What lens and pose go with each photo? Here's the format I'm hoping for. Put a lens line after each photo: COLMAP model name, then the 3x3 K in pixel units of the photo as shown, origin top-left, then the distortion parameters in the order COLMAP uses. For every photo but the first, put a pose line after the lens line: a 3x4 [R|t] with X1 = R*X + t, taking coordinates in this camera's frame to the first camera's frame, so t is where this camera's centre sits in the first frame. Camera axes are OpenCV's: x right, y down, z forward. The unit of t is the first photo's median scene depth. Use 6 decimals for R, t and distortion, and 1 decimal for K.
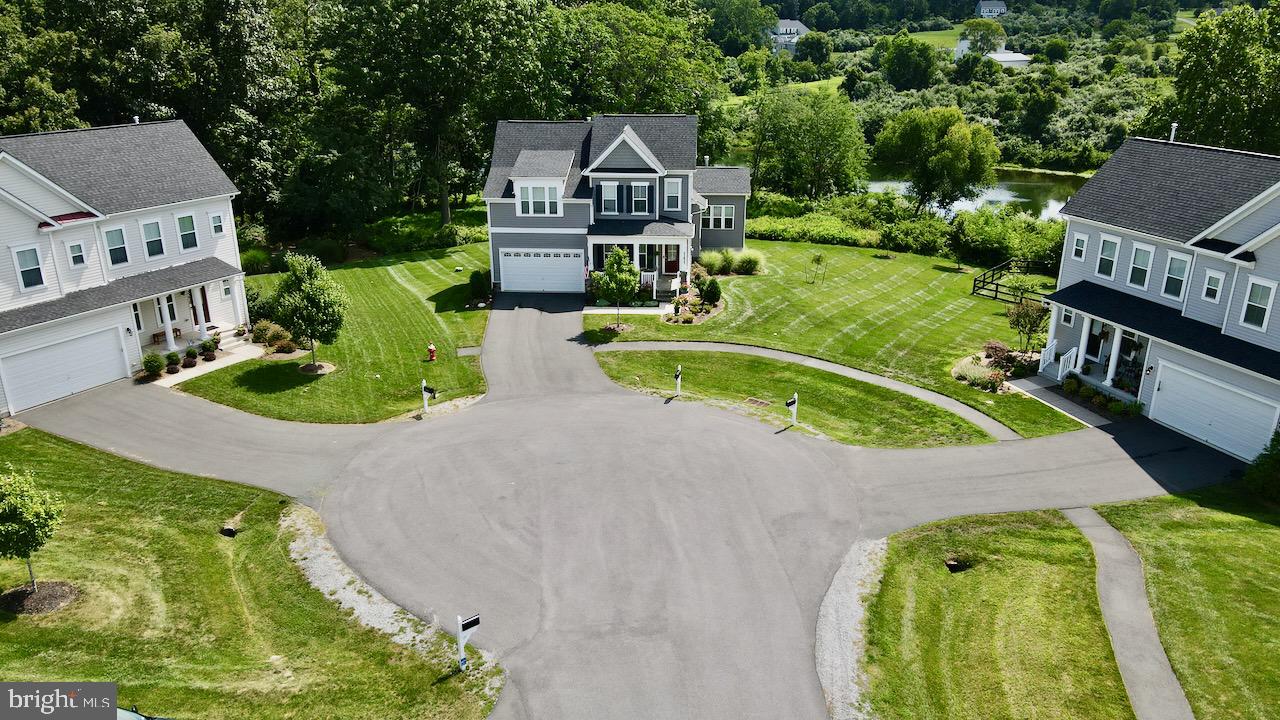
lens RADIAL K [[949.0, 0, 639.8], [0, 949.0, 367.4], [0, 0, 1]] dist [-0.006898, 0.029858]
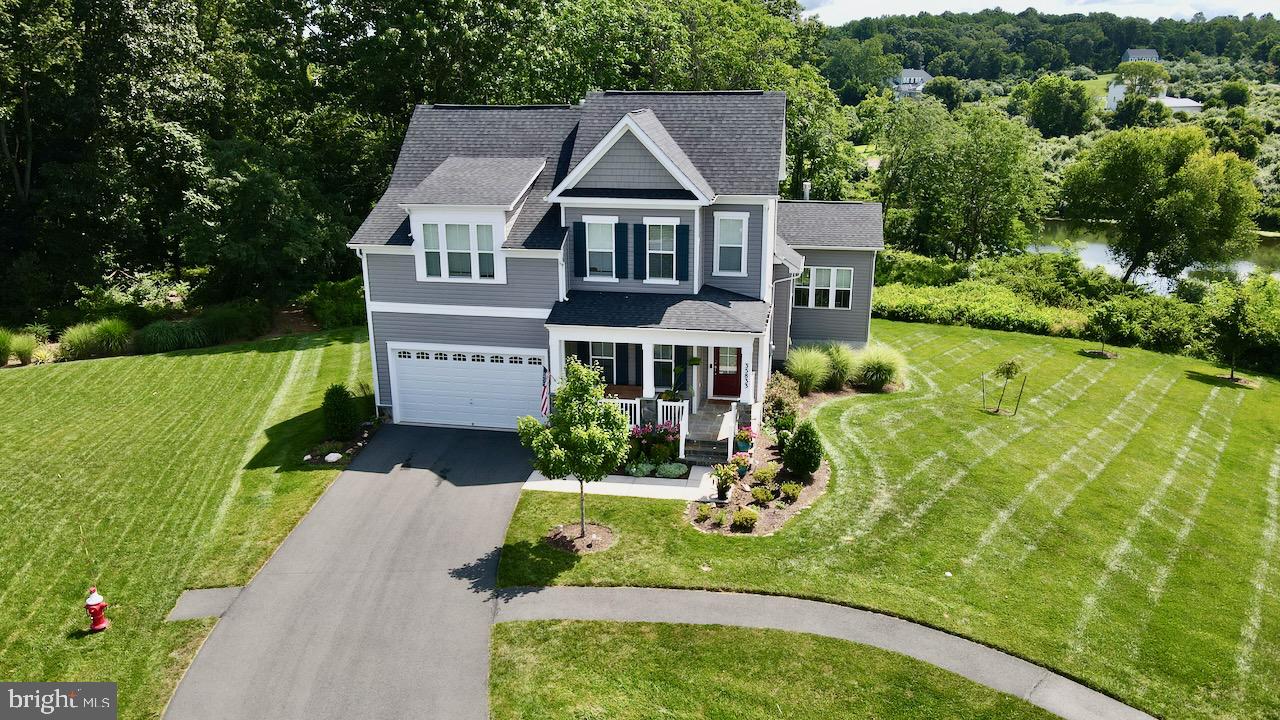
lens RADIAL K [[946.7, 0, 640.3], [0, 946.7, 370.5], [0, 0, 1]] dist [0.004165, 0.016930]
pose [[0.993102, 0.032353, -0.112705, 0.045714], [-0.038594, 0.997814, -0.053636, -0.086920], [0.110723, 0.057616, 0.992180, 0.501603]]
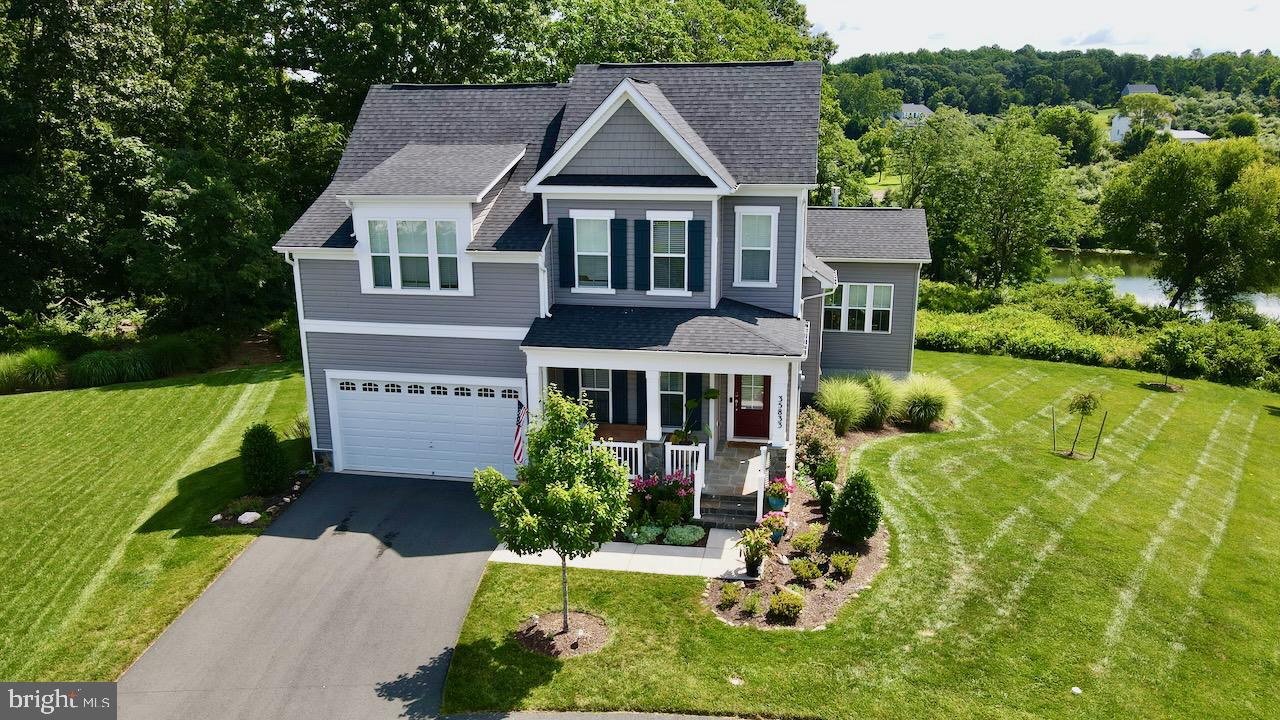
lens RADIAL K [[945.1, 0, 639.9], [0, 945.1, 370.4], [0, 0, 1]] dist [0.015094, 0.003294]
pose [[0.993128, 0.026527, -0.113988, 0.032983], [-0.037128, 0.995075, -0.091907, -0.091813], [0.110988, 0.095508, 0.989222, 0.603504]]
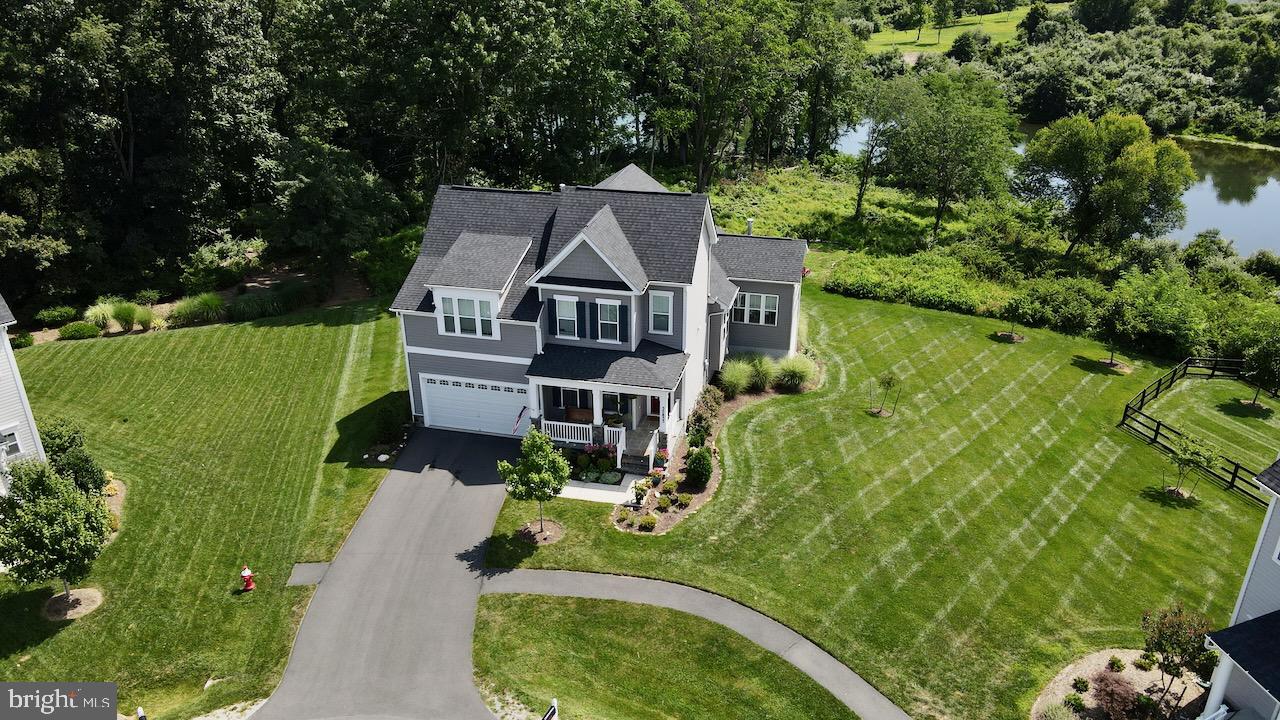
lens RADIAL K [[946.7, 0, 640.3], [0, 946.7, 370.5], [0, 0, 1]] dist [0.004165, 0.016930]
pose [[0.985056, 0.073120, -0.155946, 0.130532], [-0.058849, 0.993808, 0.094250, -0.203496], [0.161872, -0.083664, 0.983259, 0.309949]]
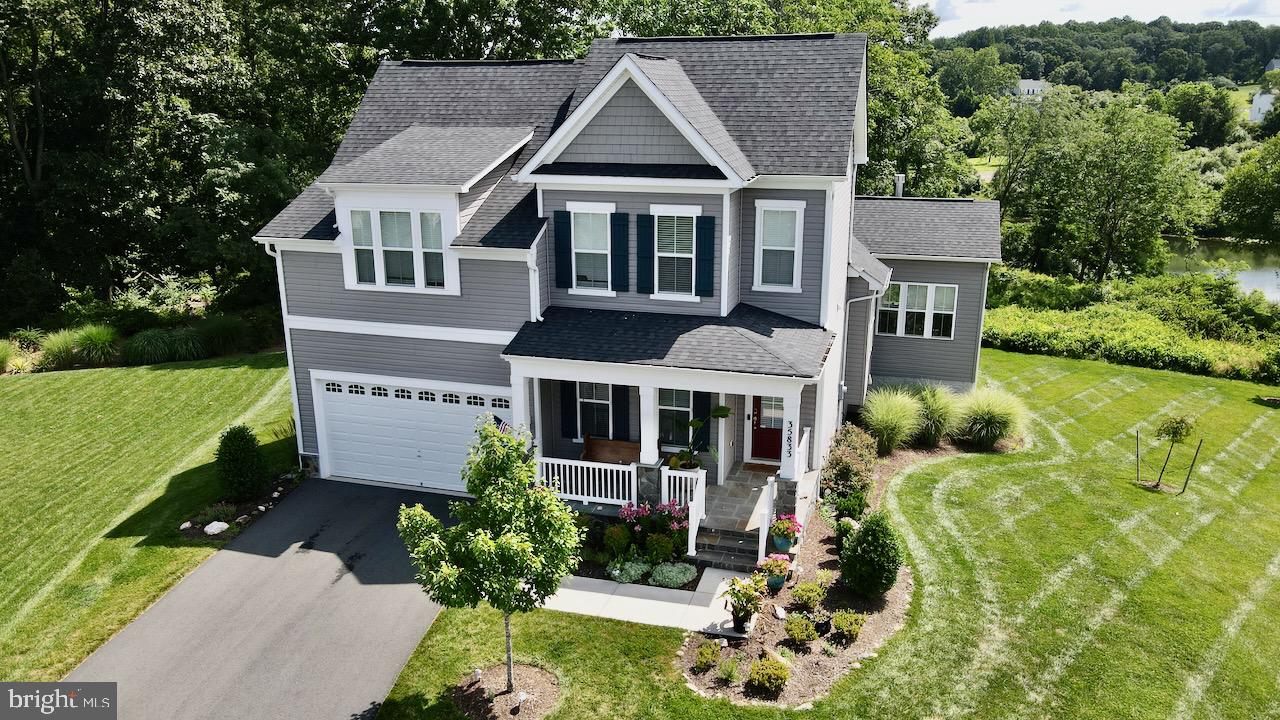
lens RADIAL K [[945.1, 0, 639.9], [0, 945.1, 370.4], [0, 0, 1]] dist [0.015094, 0.003294]
pose [[0.974722, 0.061230, -0.214868, 0.062596], [-0.076321, 0.995113, -0.062645, -0.110240], [0.209982, 0.077460, 0.974632, 0.648650]]
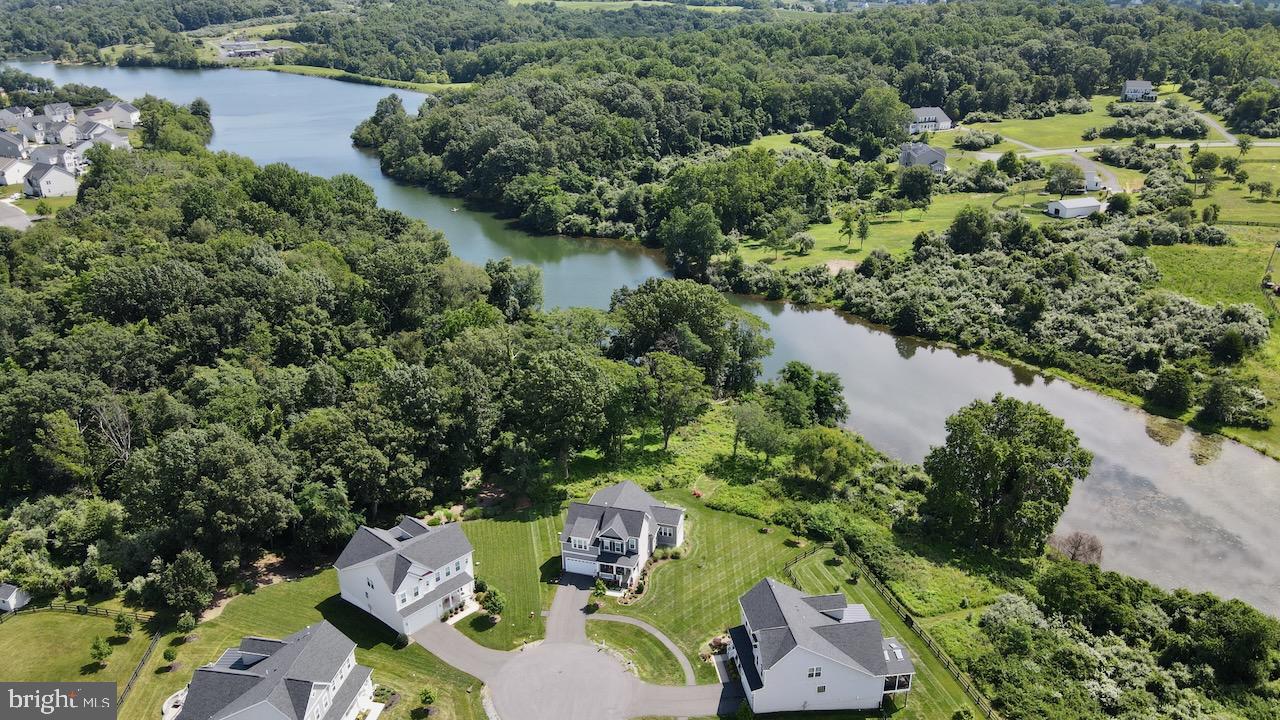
lens RADIAL K [[949.0, 0, 639.8], [0, 949.0, 367.4], [0, 0, 1]] dist [-0.006898, 0.029858]
pose [[0.977326, 0.078979, -0.196461, 0.519459], [-0.068316, 0.995829, 0.060486, -0.810392], [0.200419, -0.045693, 0.978644, -1.482040]]
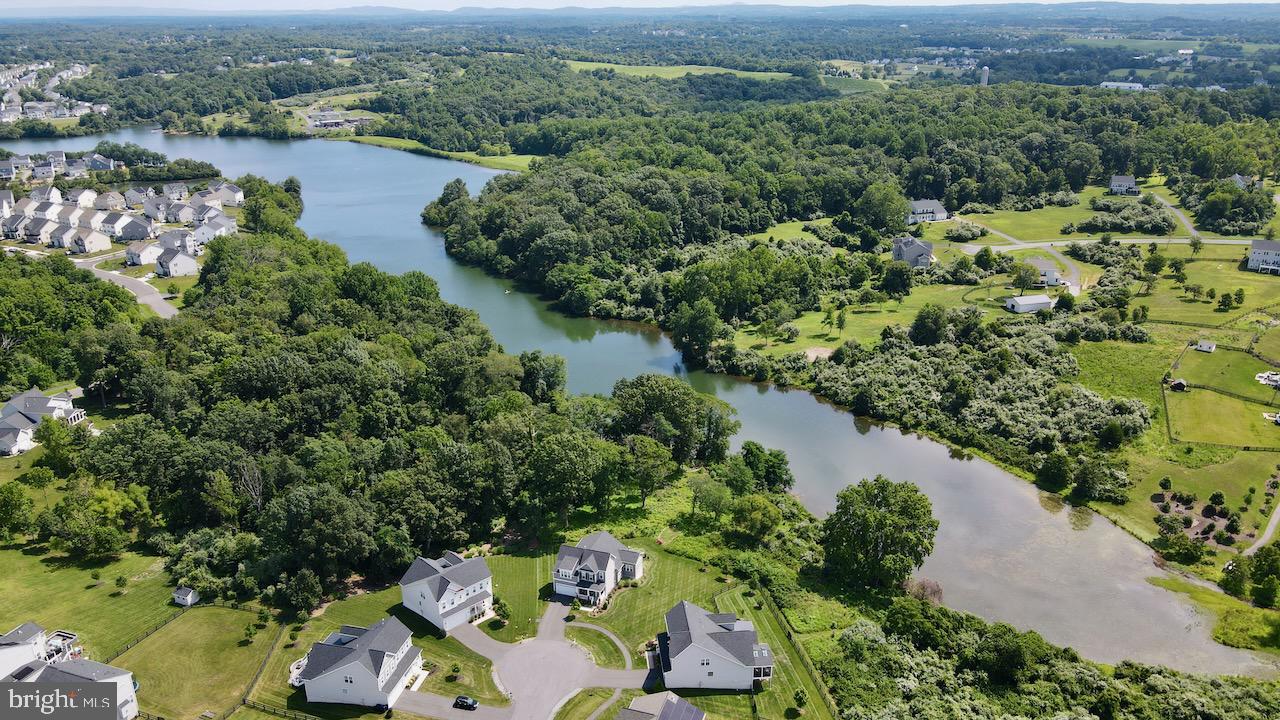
lens RADIAL K [[951.0, 0, 640.0], [0, 951.0, 360.0], [0, 0, 1]] dist [-0.002110, 0.003579]
pose [[0.961280, 0.088636, -0.260930, 1.077561], [-0.087792, 0.996027, 0.014914, -1.089006], [0.261216, 0.008571, 0.965242, -2.567059]]
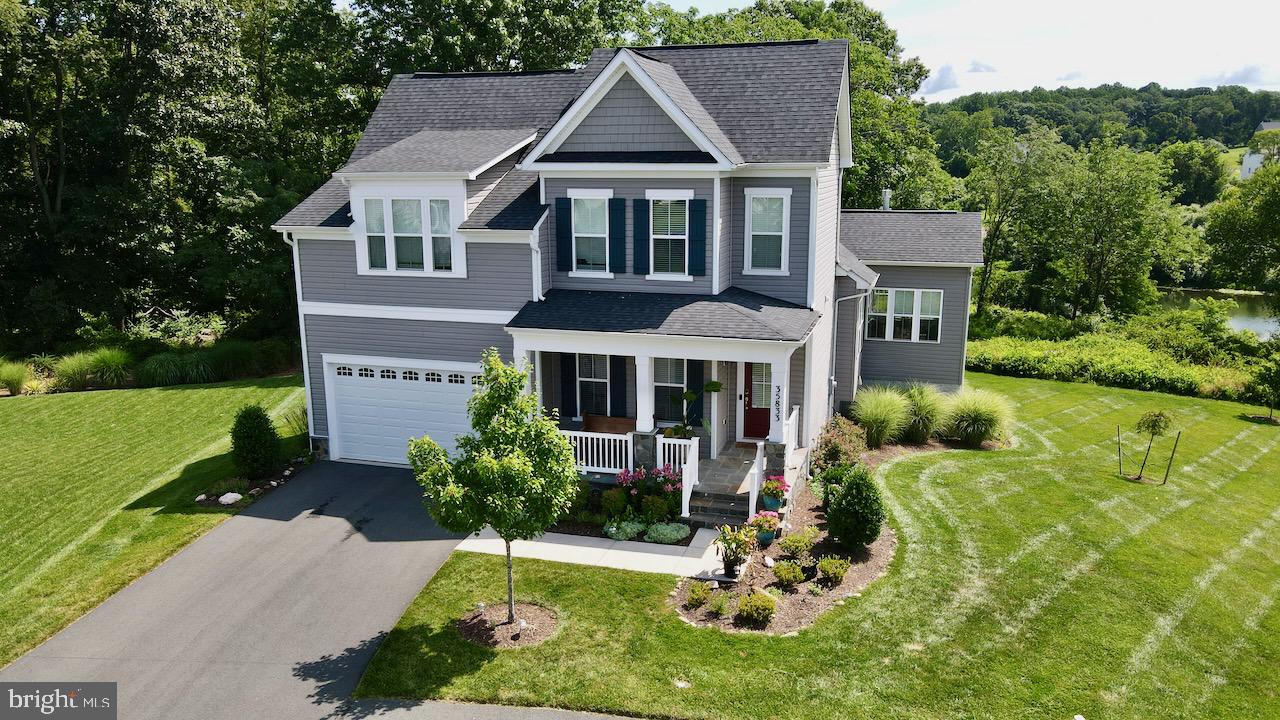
lens RADIAL K [[945.1, 0, 639.9], [0, 945.1, 370.4], [0, 0, 1]] dist [0.015094, 0.003294]
pose [[0.974298, 0.046818, -0.220345, 0.070313], [-0.076232, 0.988977, -0.126940, -0.077165], [0.211973, 0.140474, 0.967127, 0.634960]]
